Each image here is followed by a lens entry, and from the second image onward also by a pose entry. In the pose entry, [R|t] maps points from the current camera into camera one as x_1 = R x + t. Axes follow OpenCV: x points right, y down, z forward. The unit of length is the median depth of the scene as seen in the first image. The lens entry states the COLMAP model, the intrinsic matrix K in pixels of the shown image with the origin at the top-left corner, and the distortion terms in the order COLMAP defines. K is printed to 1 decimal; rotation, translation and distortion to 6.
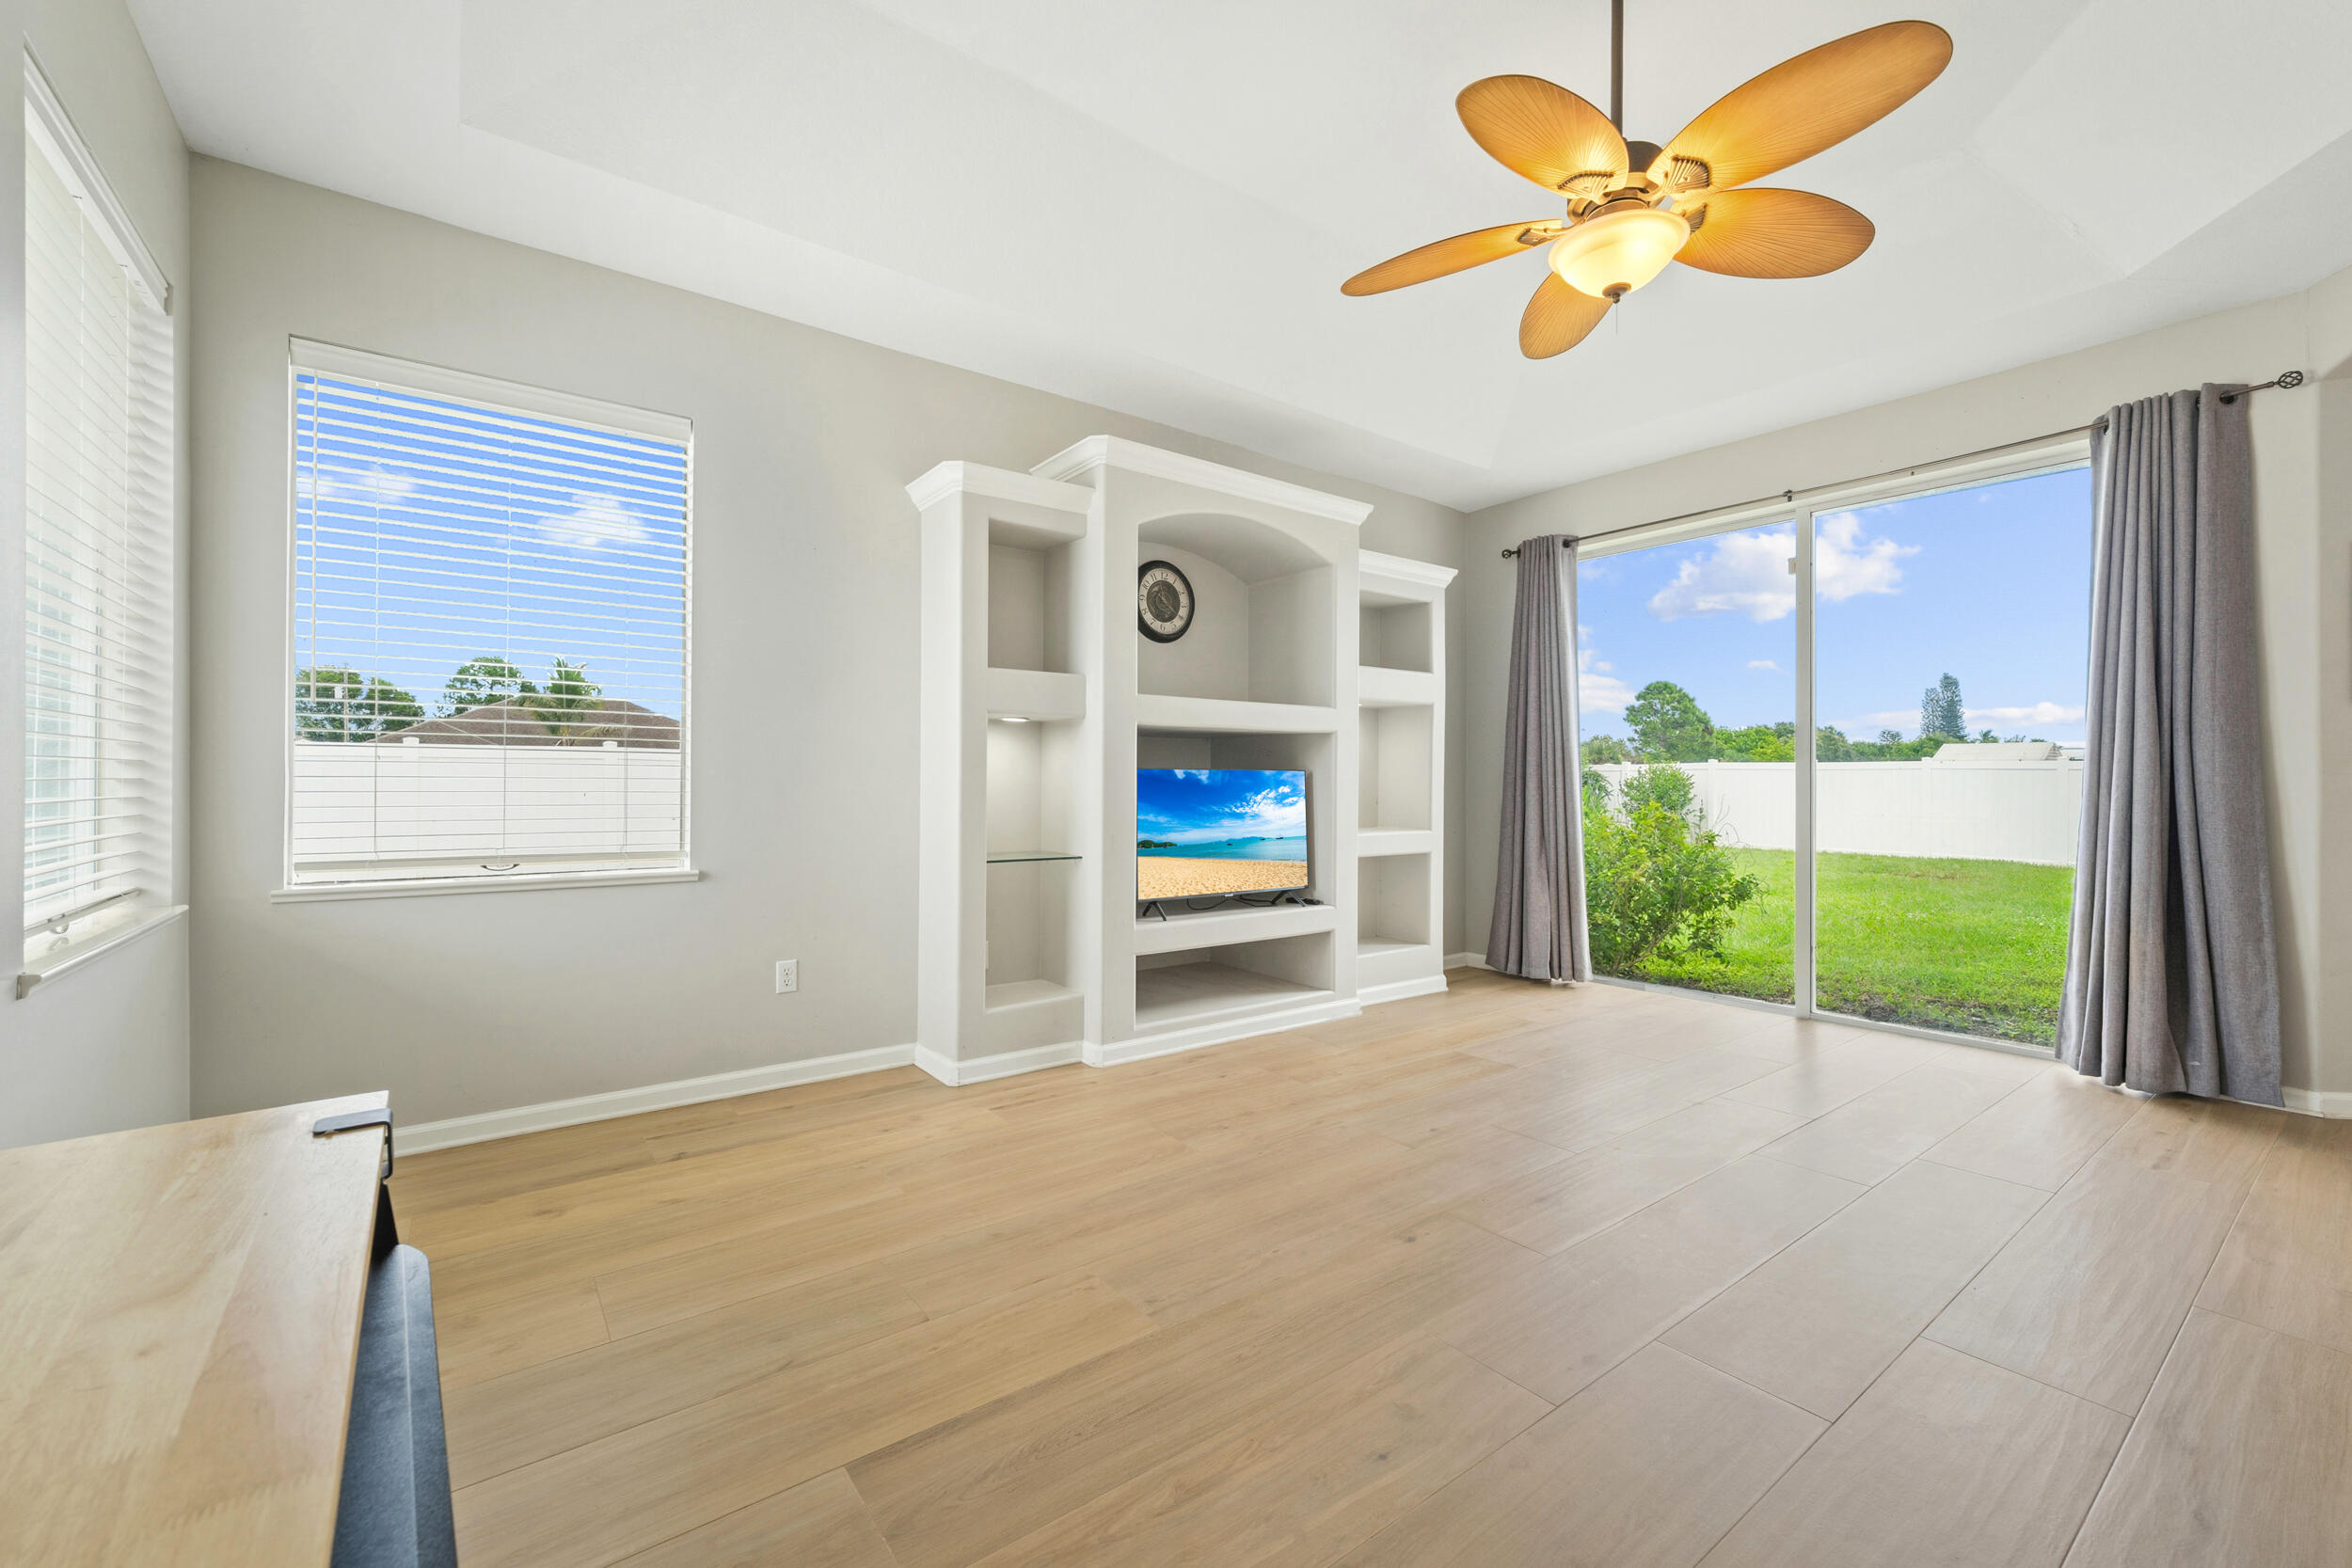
lens RADIAL K [[949.0, 0, 1176.7], [0, 949.0, 776.5], [0, 0, 1]] dist [0.001256, 0.000247]
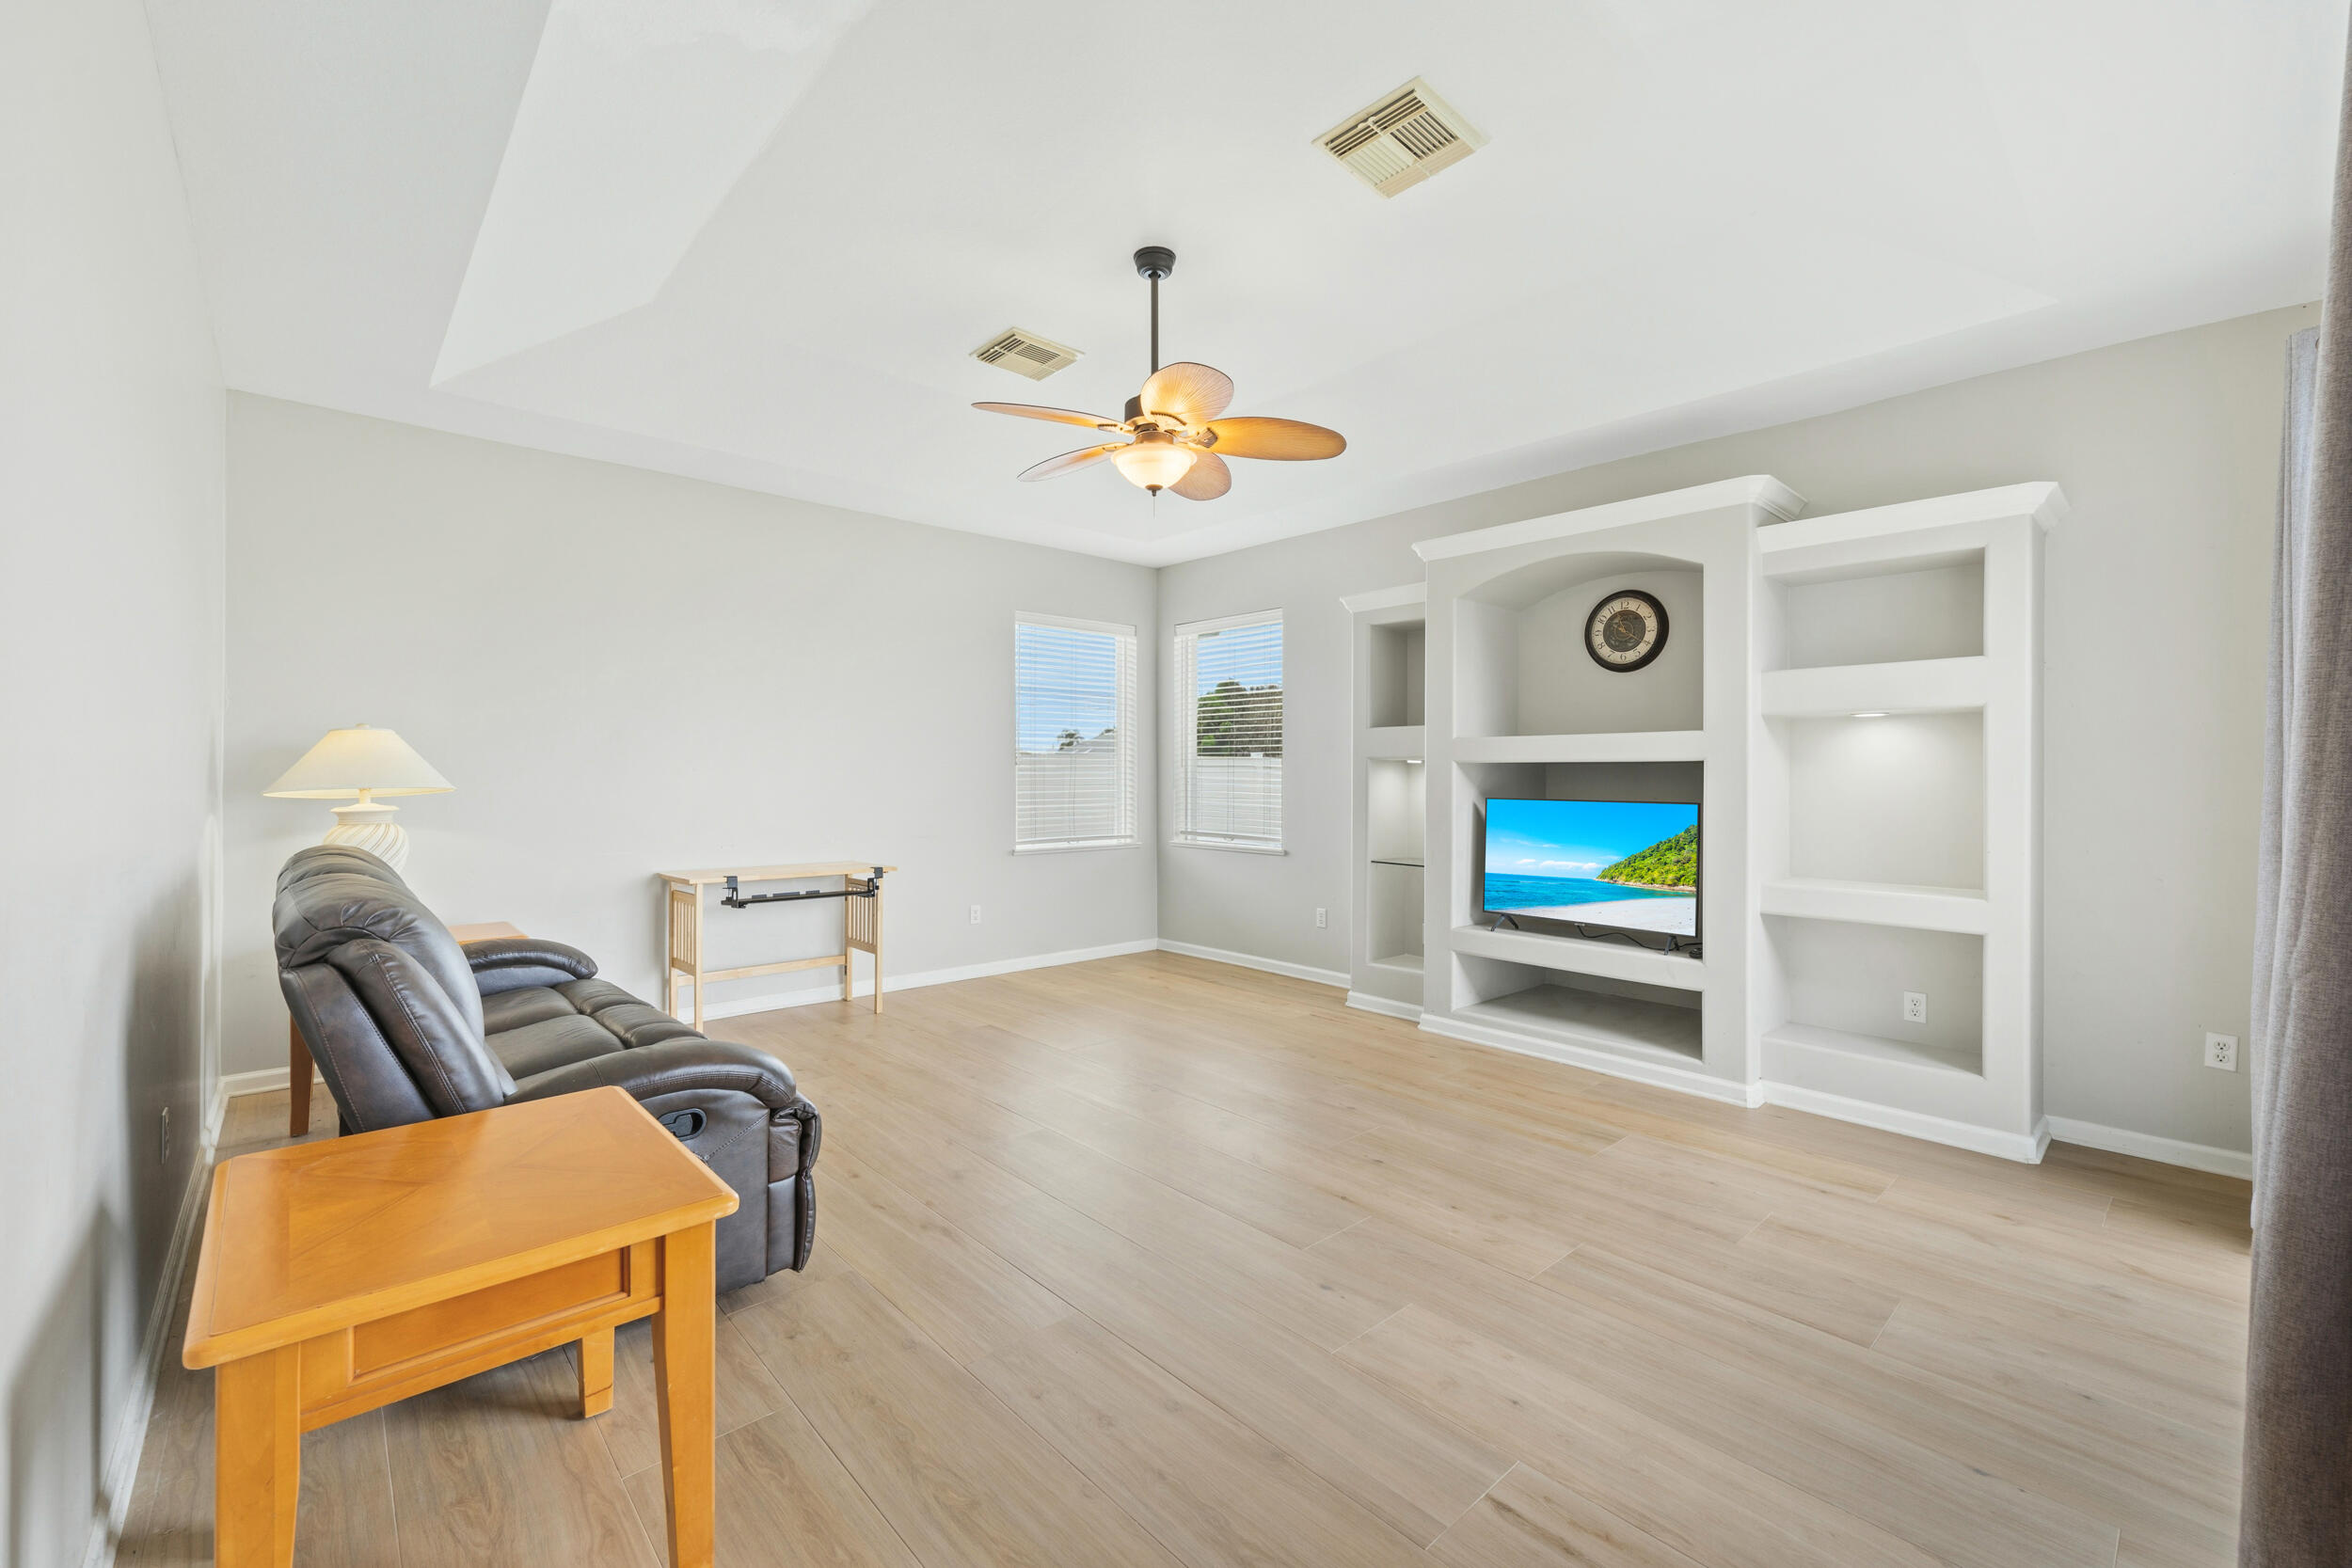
lens RADIAL K [[955.6, 0, 1172.4], [0, 955.6, 769.9], [0, 0, 1]] dist [0.000518, -0.000016]
pose [[0.089141, -0.010188, -0.995967, 1.140431], [-0.000992, 0.999946, -0.010318, -0.032045], [0.996019, 0.001908, 0.089126, 0.522941]]
